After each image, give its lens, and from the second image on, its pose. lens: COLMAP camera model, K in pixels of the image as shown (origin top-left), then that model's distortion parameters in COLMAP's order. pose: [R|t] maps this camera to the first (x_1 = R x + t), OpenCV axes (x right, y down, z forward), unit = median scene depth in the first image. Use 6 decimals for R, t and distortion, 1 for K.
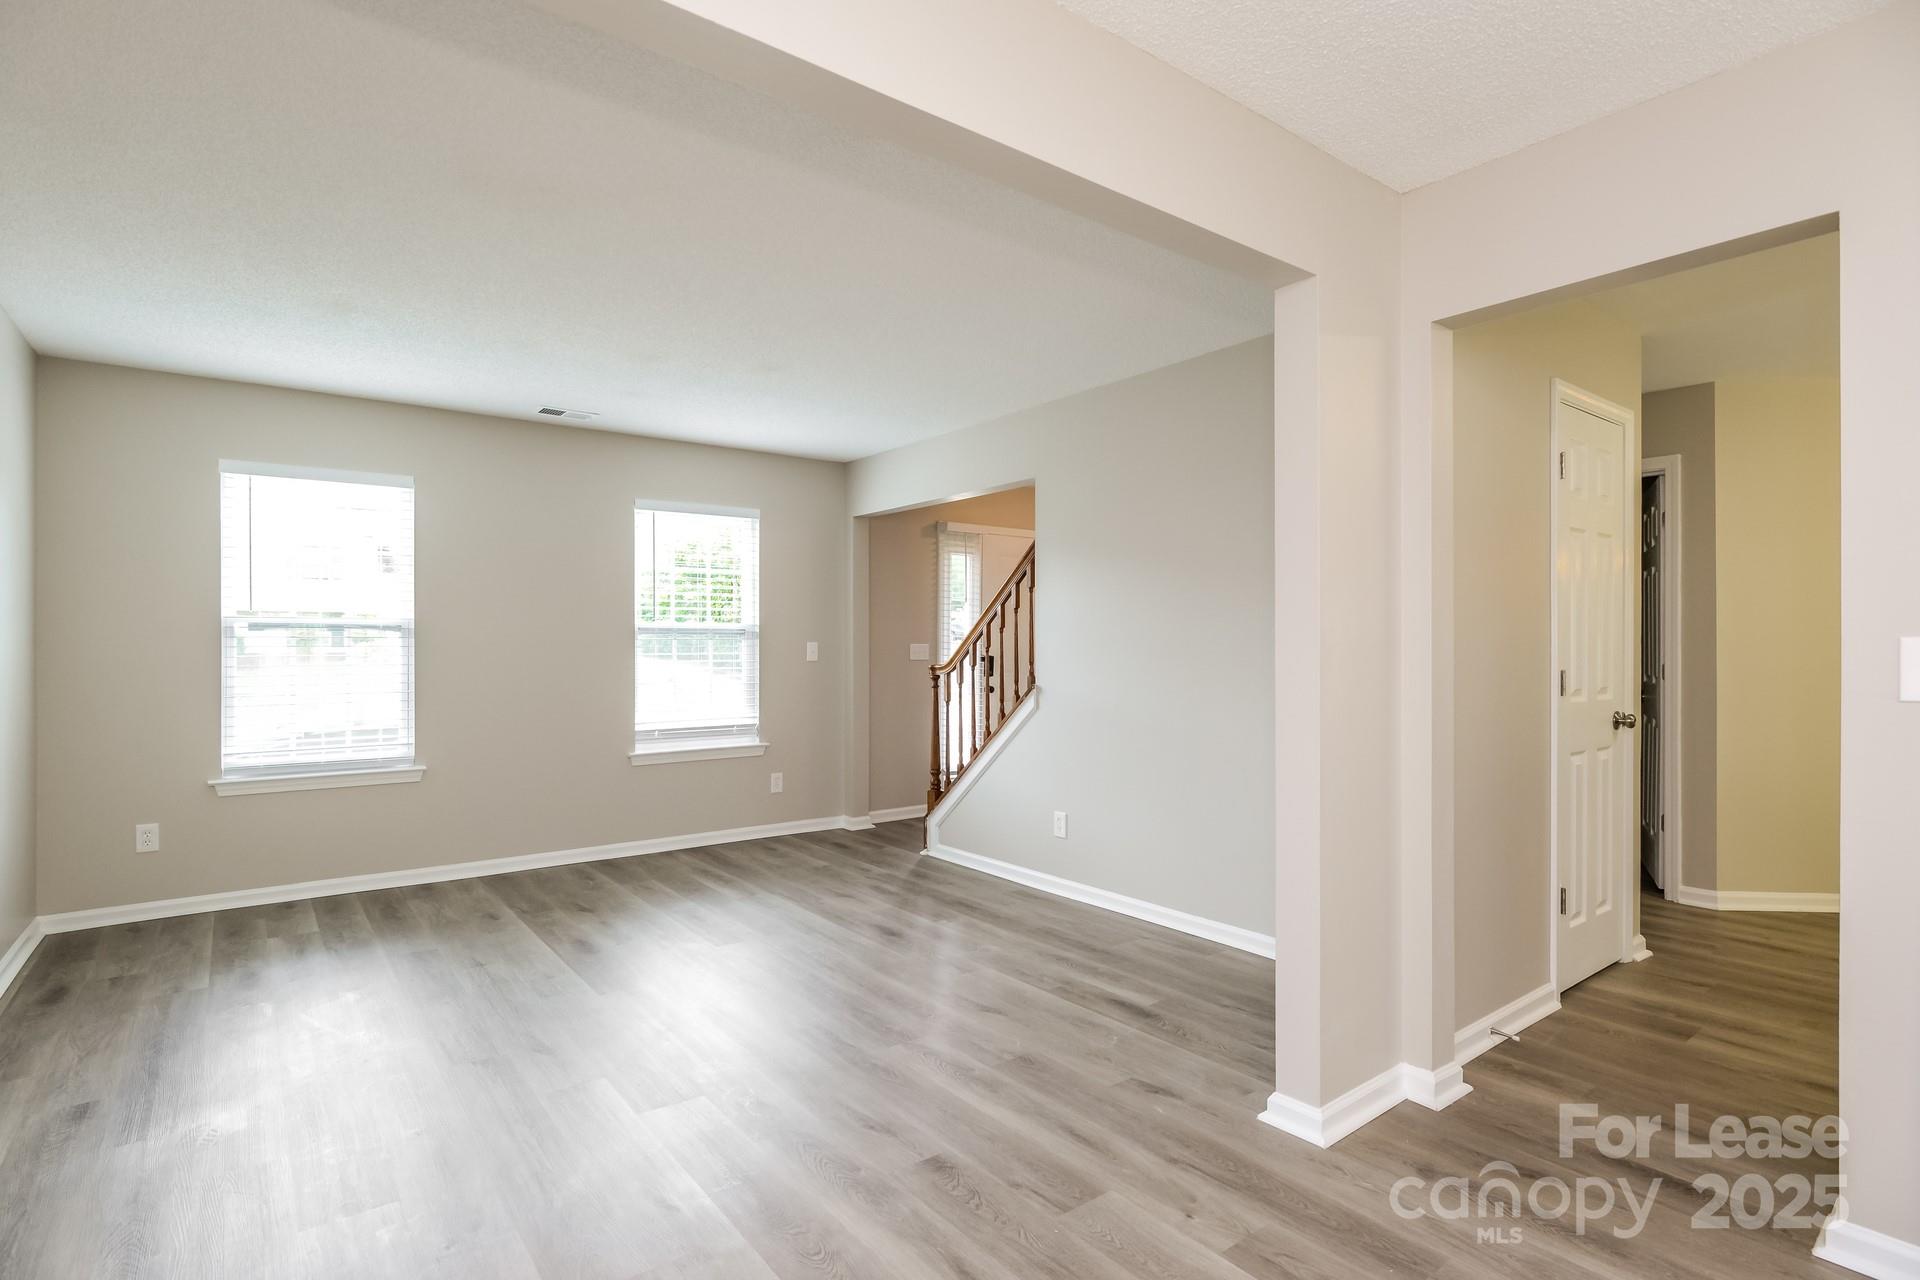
lens RADIAL K [[947.0, 0, 960.0], [0, 947.0, 640.0], [0, 0, 1]] dist [-0.003692, -0.001253]
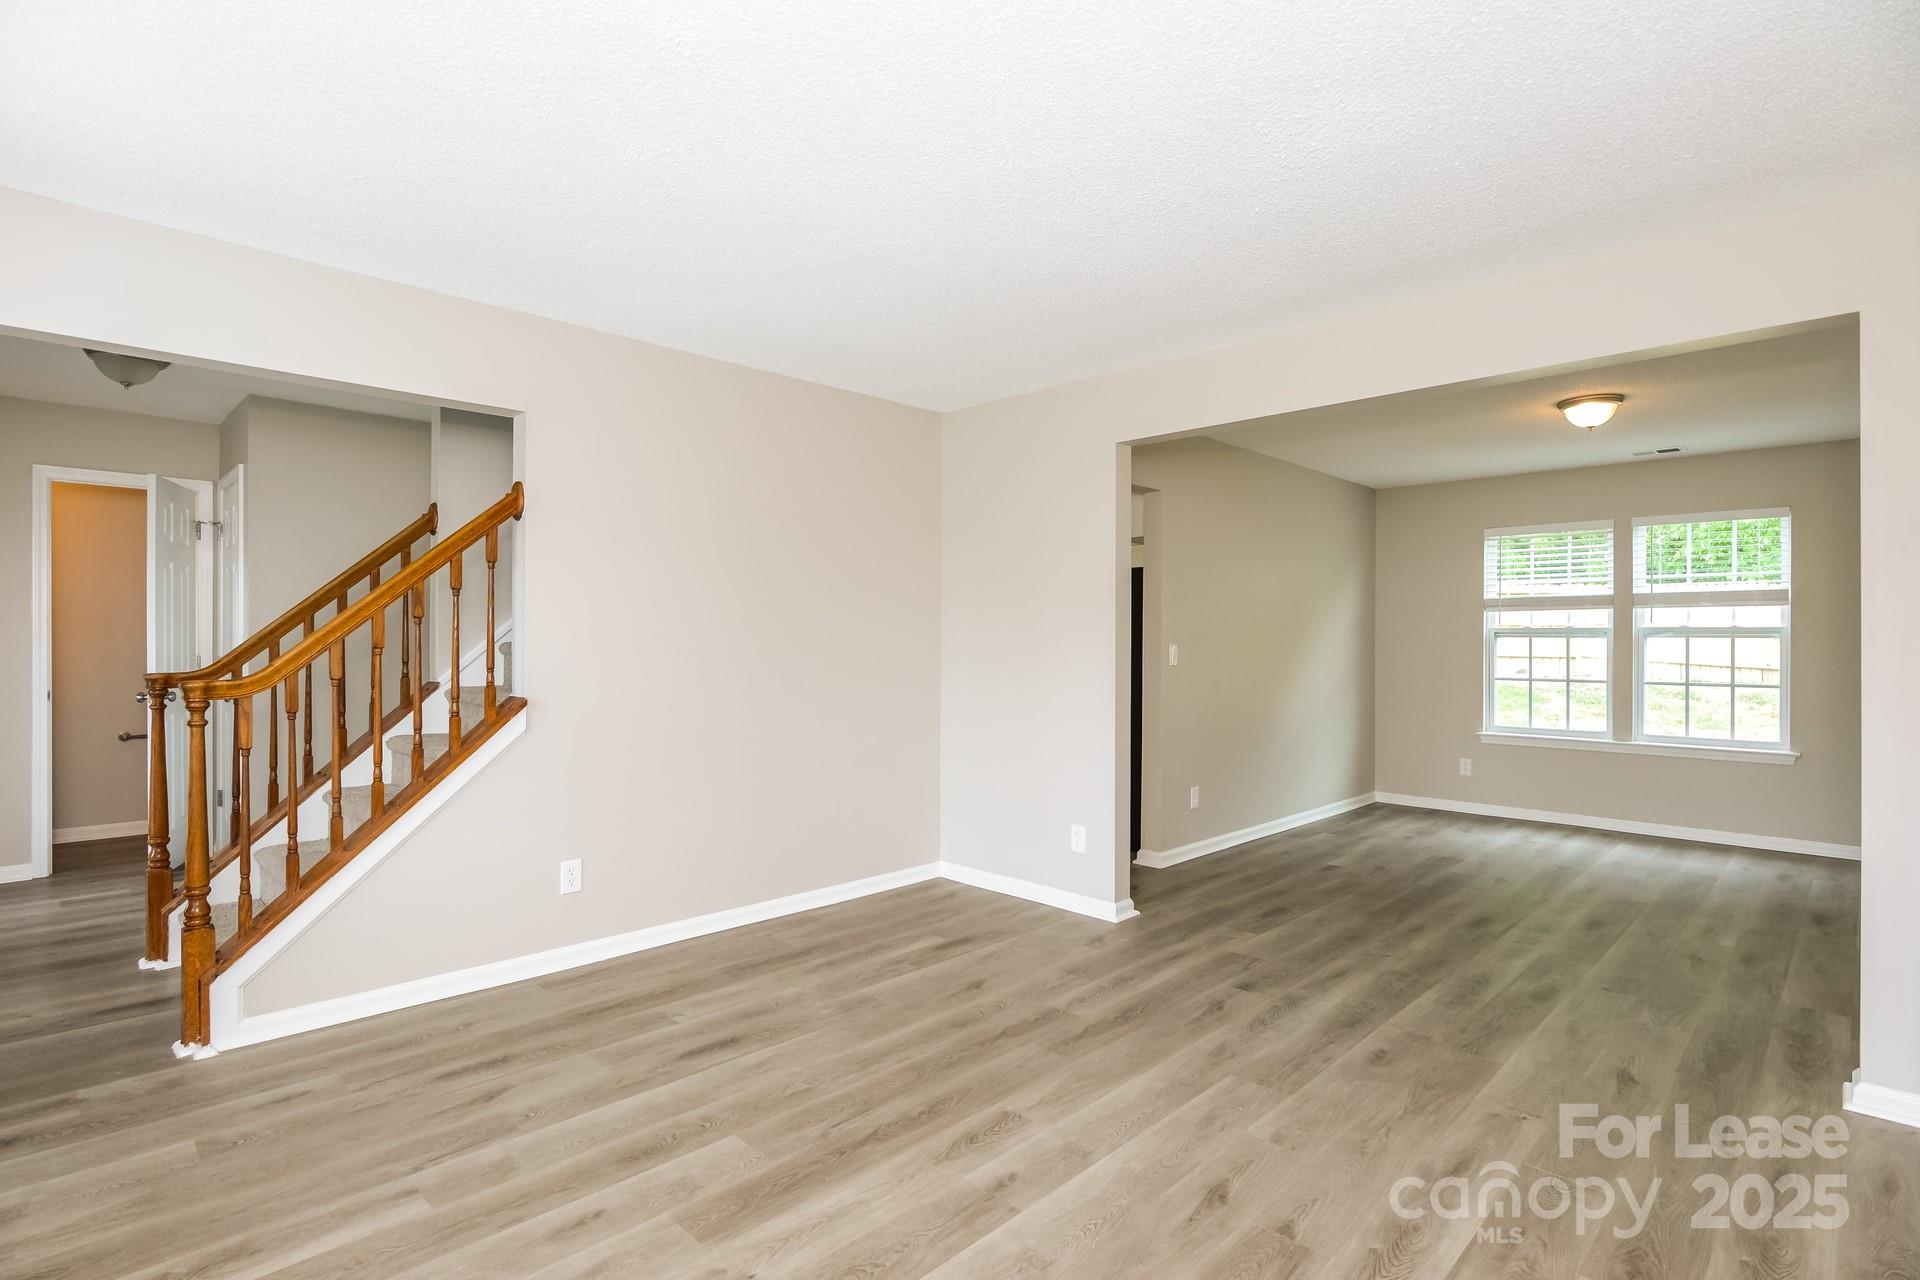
lens RADIAL K [[947.0, 0, 960.0], [0, 947.0, 640.0], [0, 0, 1]] dist [-0.003692, -0.001253]
pose [[-0.139144, 0.000658, 0.990272, -0.695775], [-0.009328, 0.999955, -0.001975, 0.001456], [-0.990228, -0.009512, -0.139132, 0.792219]]
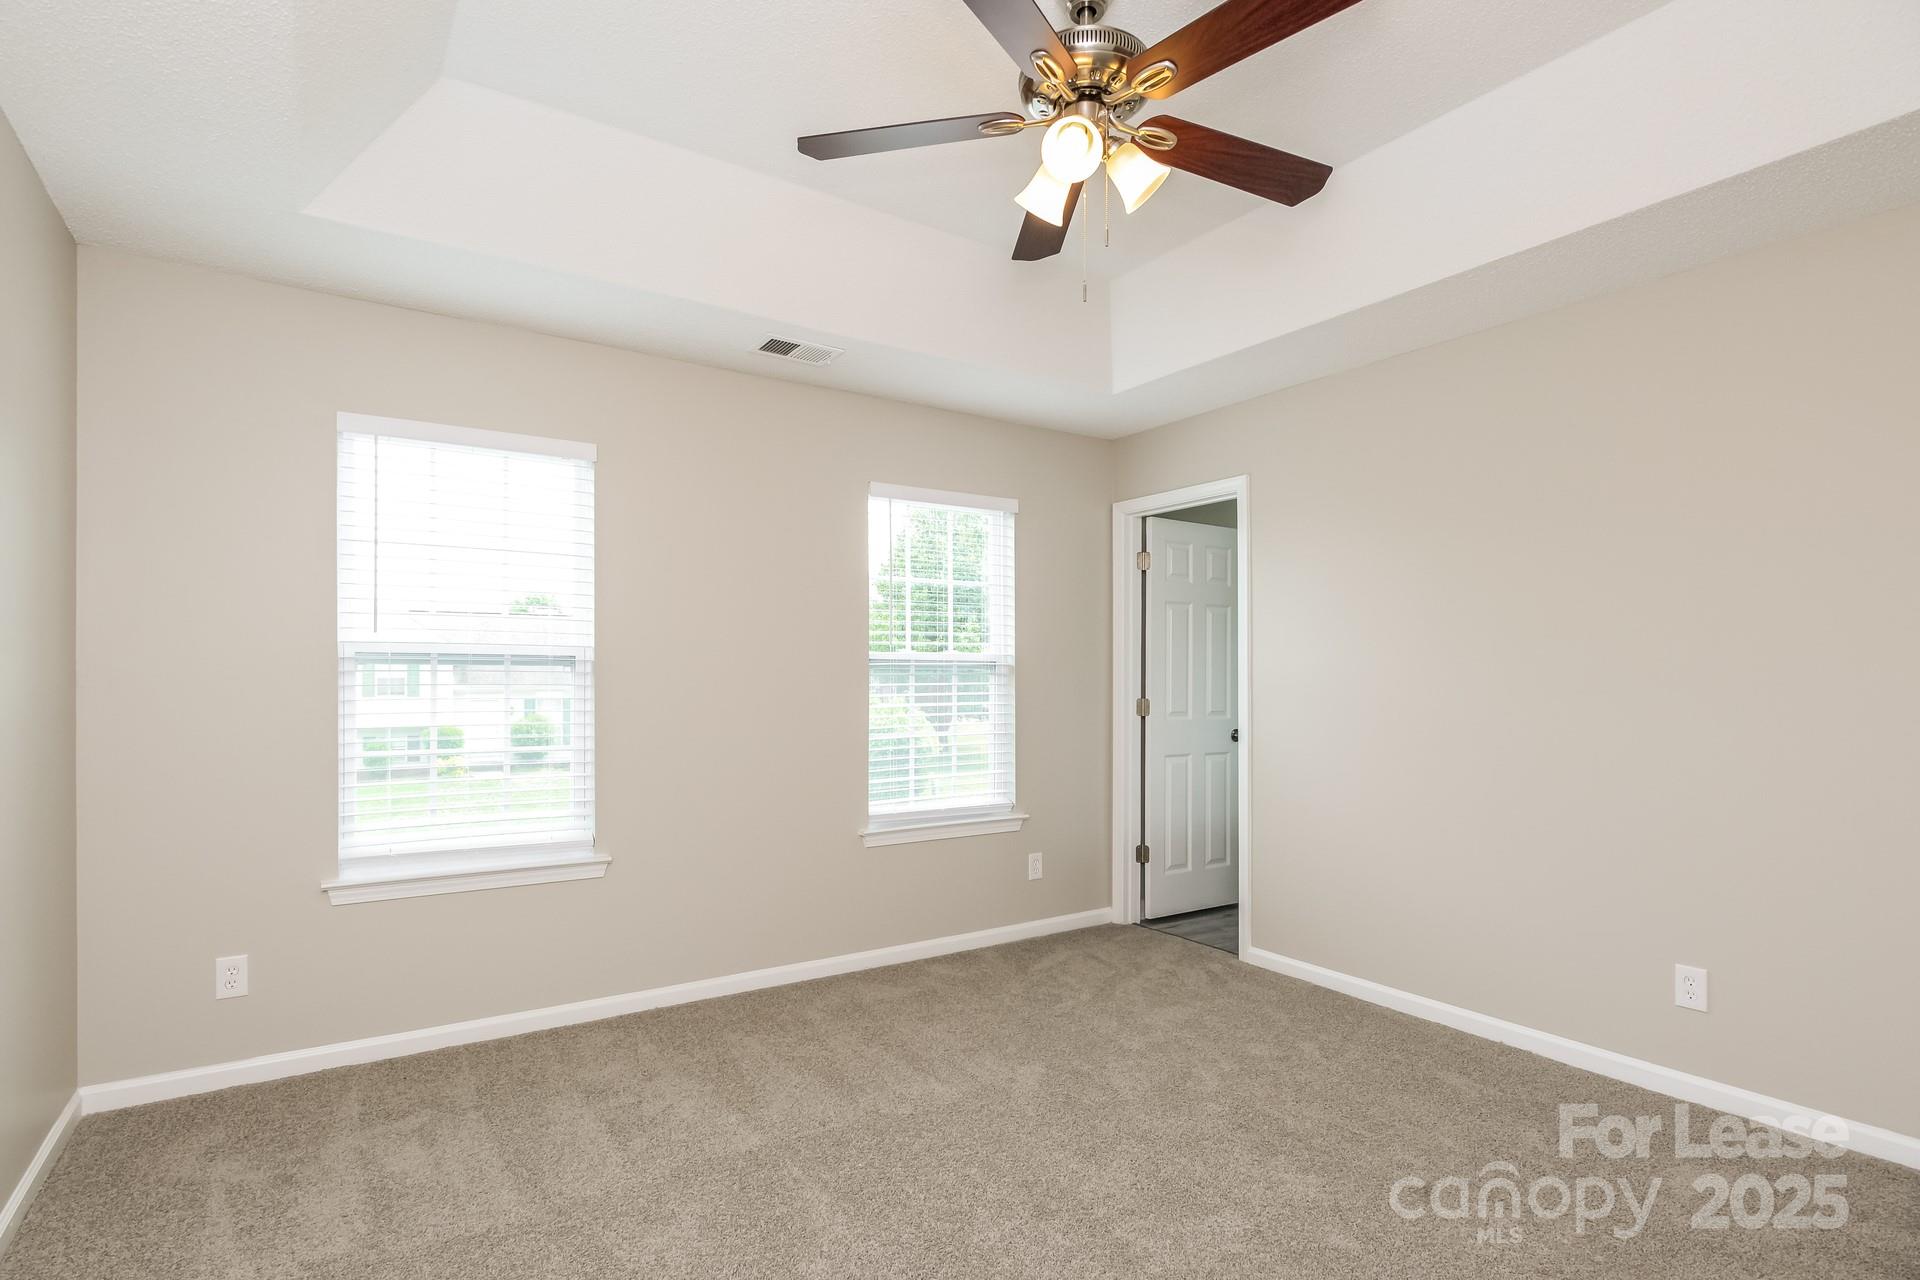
lens RADIAL K [[958.4, 0, 959.5], [0, 958.4, 679.4], [0, 0, 1]] dist [-0.000410, 0.000464]
pose [[0.996405, -0.001057, -0.084714, -0.292971], [0.001306, 0.999995, 0.002883, 0.000846], [0.084710, -0.002983, 0.996401, 0.370857]]
